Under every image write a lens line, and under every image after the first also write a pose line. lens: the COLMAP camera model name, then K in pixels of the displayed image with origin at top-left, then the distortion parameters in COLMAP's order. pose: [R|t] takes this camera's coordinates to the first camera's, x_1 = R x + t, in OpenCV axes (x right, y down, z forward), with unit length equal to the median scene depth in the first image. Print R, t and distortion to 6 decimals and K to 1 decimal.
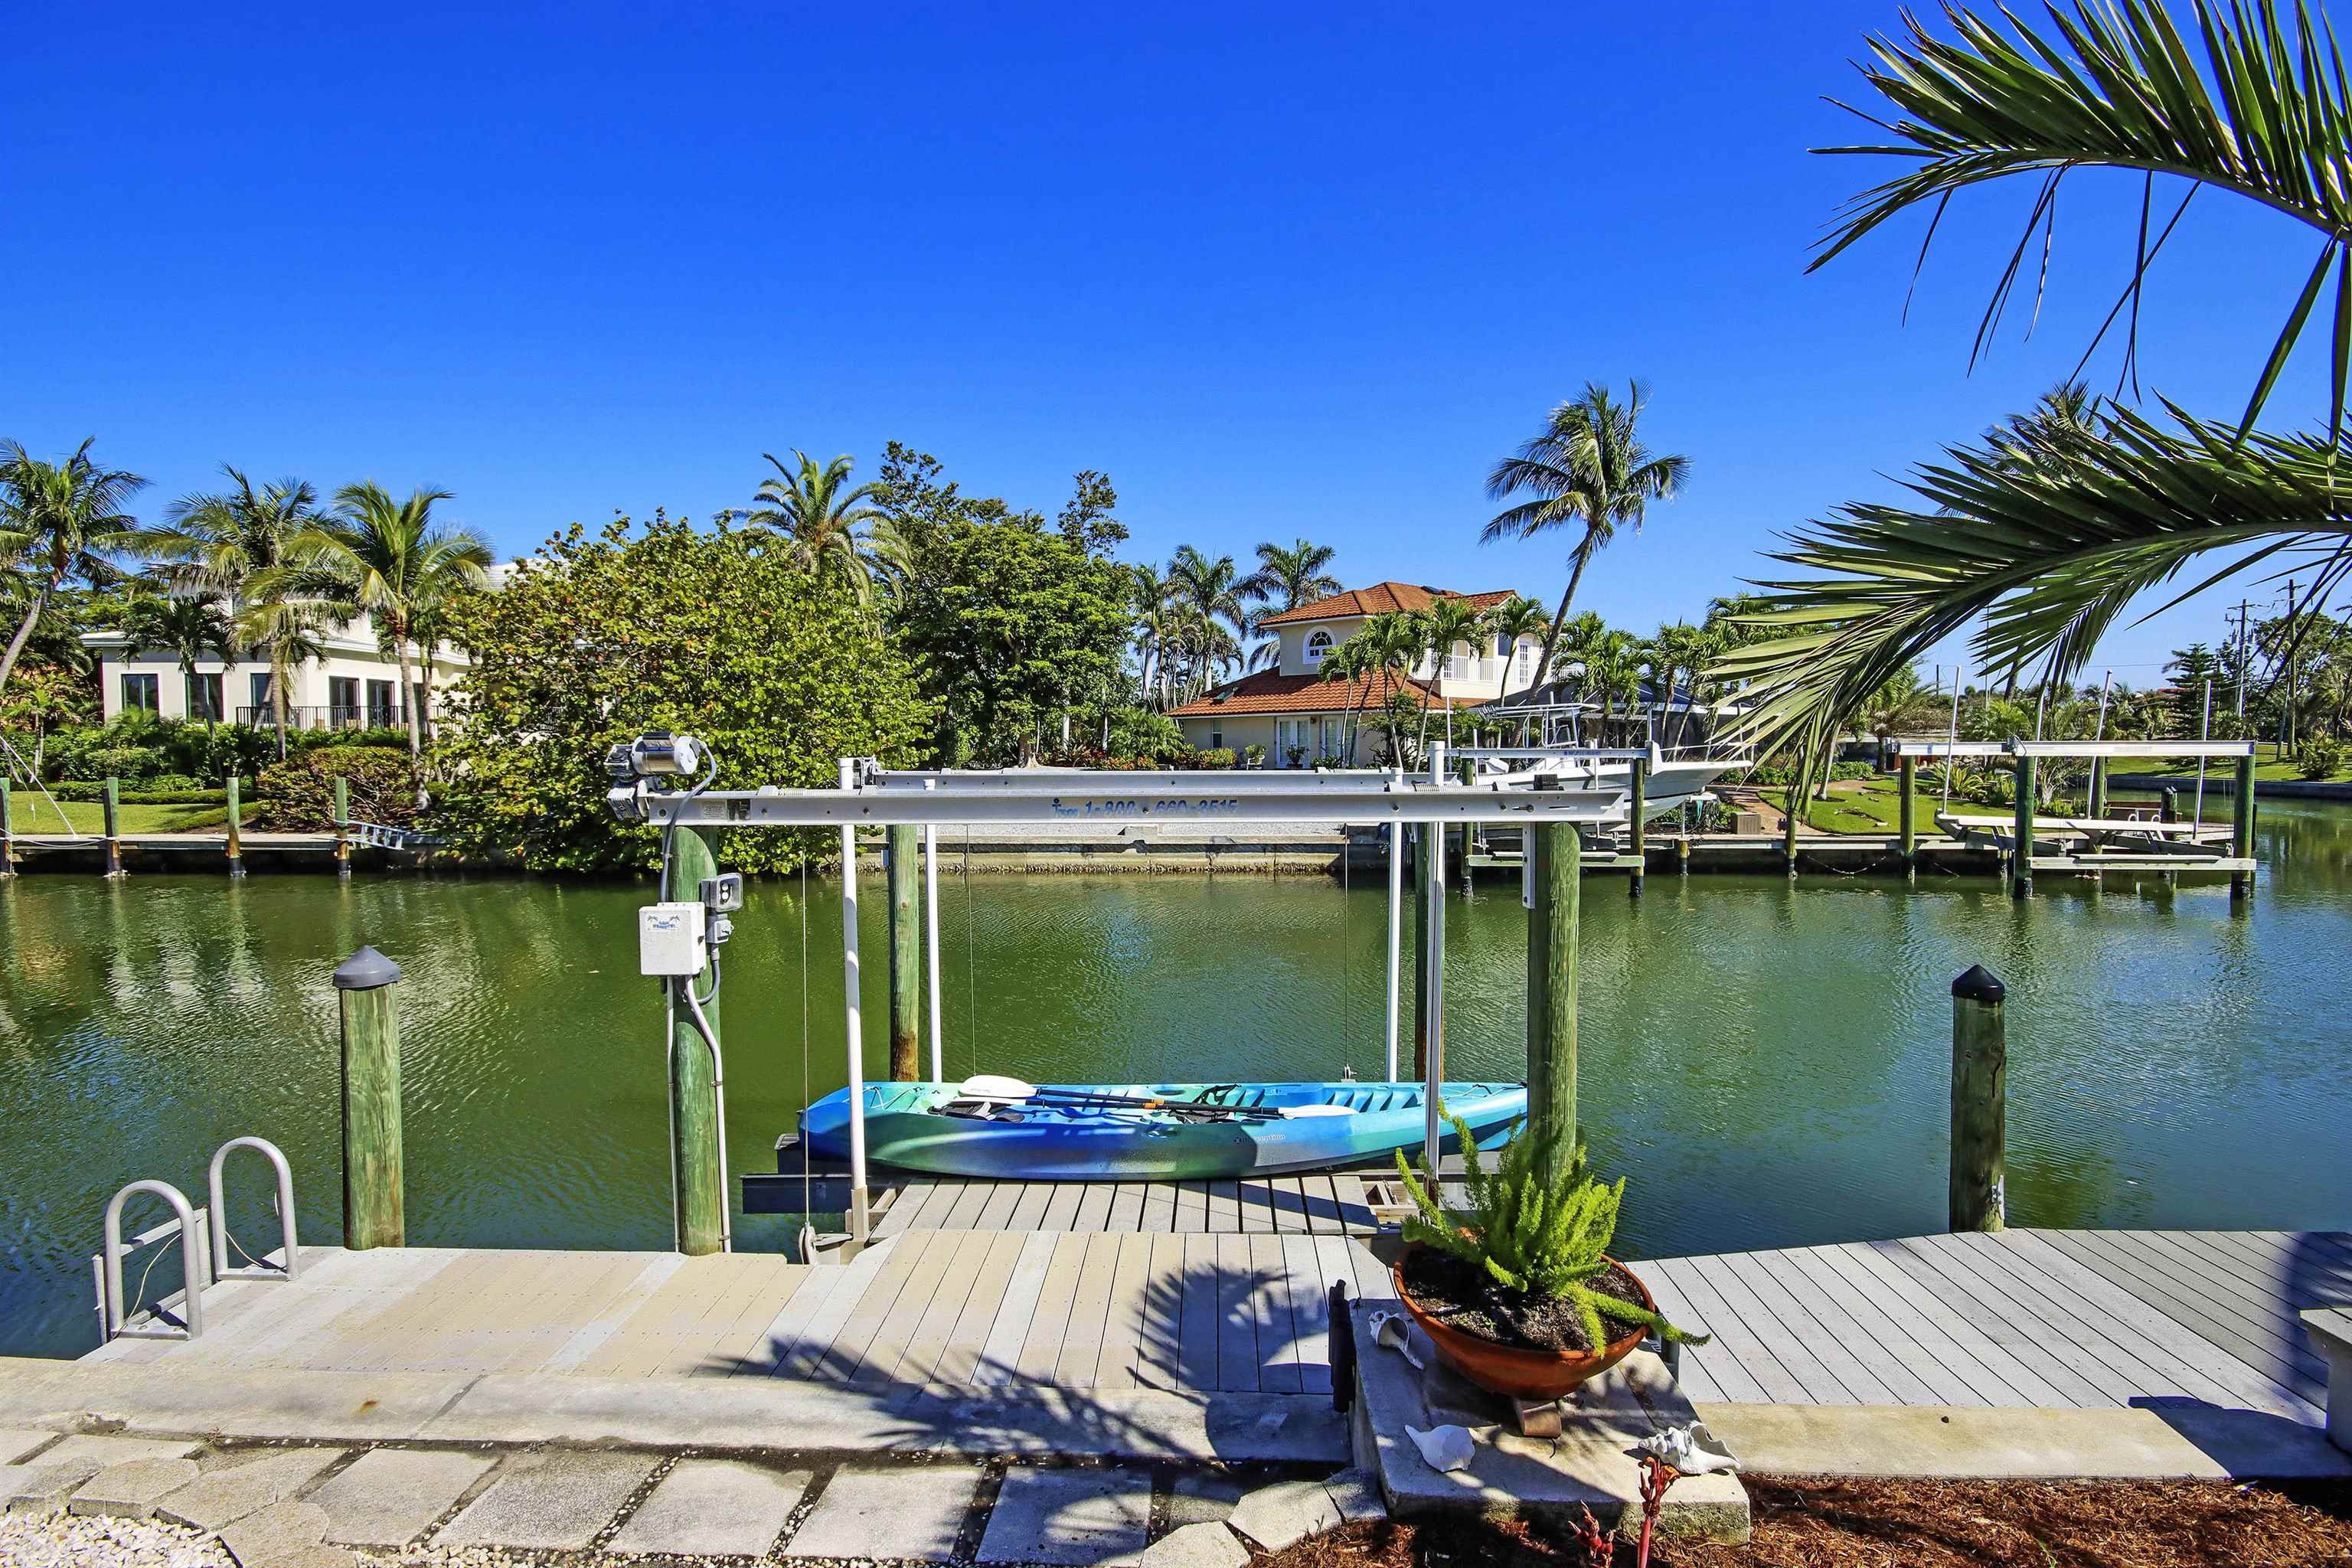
lens RADIAL K [[1064.6, 0, 1221.0], [0, 1064.6, 783.8], [0, 0, 1]] dist [-0.003112, -0.000266]
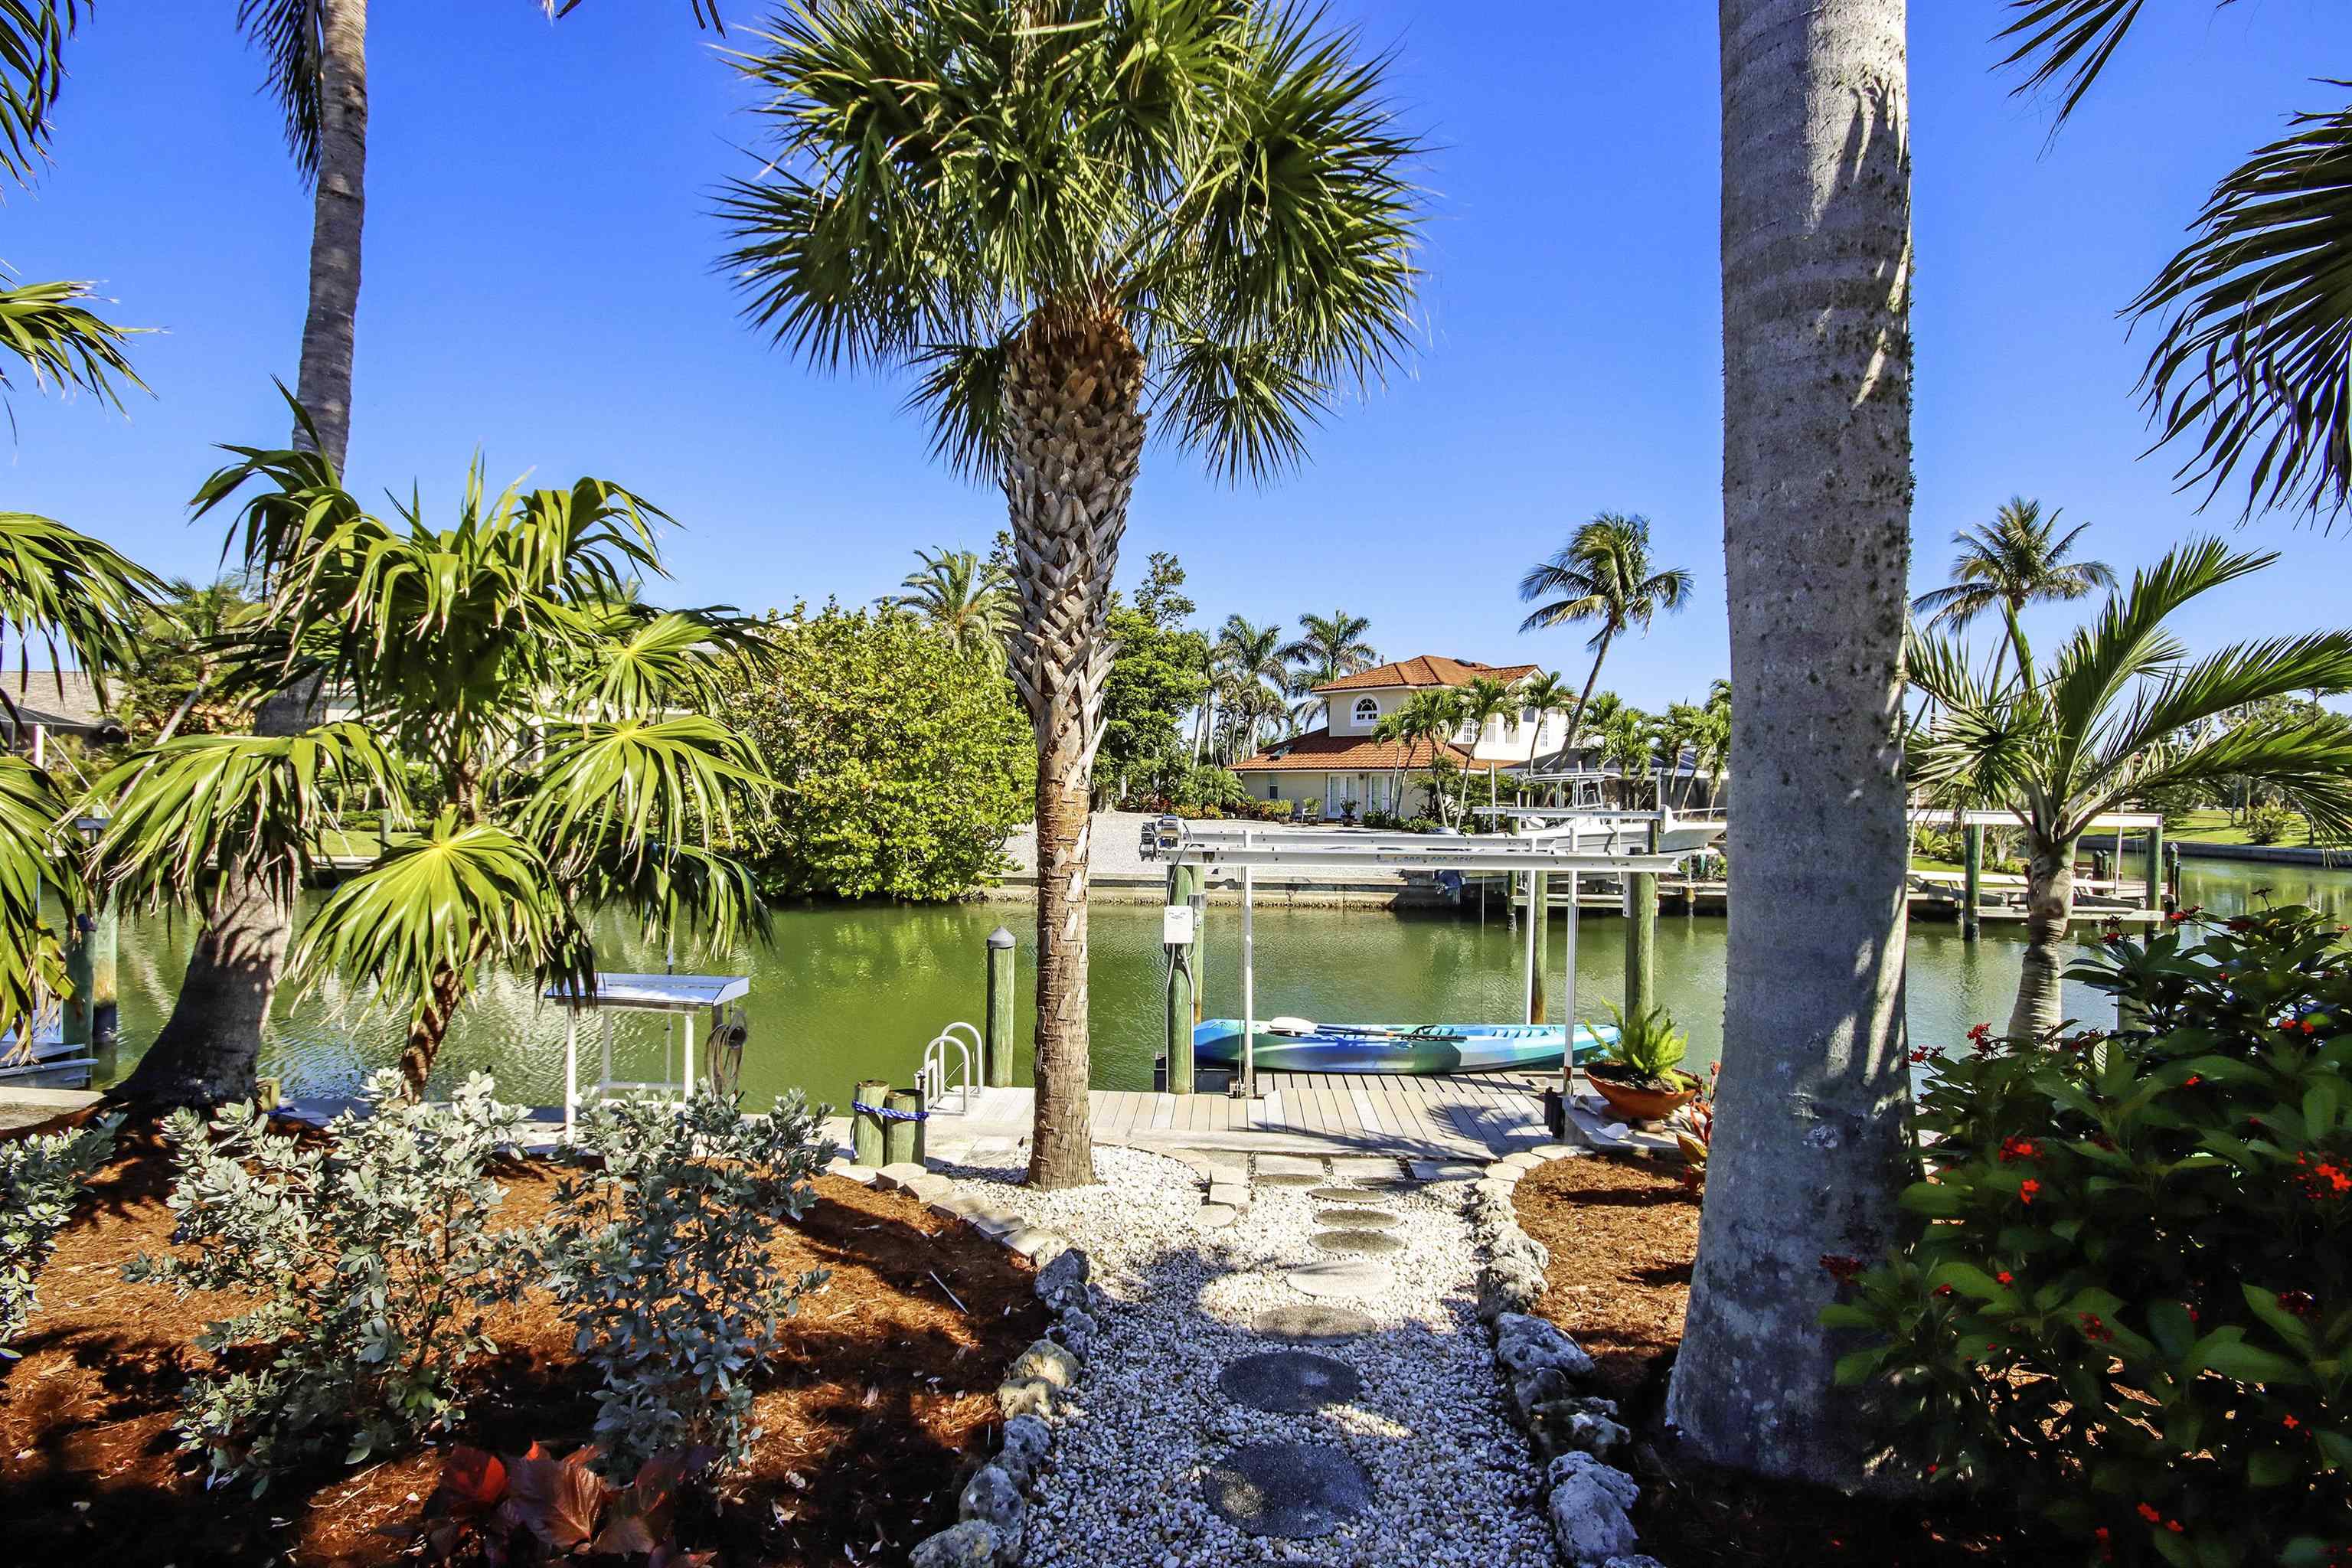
lens RADIAL K [[1102.6, 0, 1176.0], [0, 1102.6, 784.0], [0, 0, 1]] dist [-0.005750, -0.000446]
pose [[0.999684, 0.017967, -0.017606, -0.116375], [-0.018569, 0.999228, -0.034619, -0.009135], [0.016970, 0.034935, 0.999246, -0.237101]]
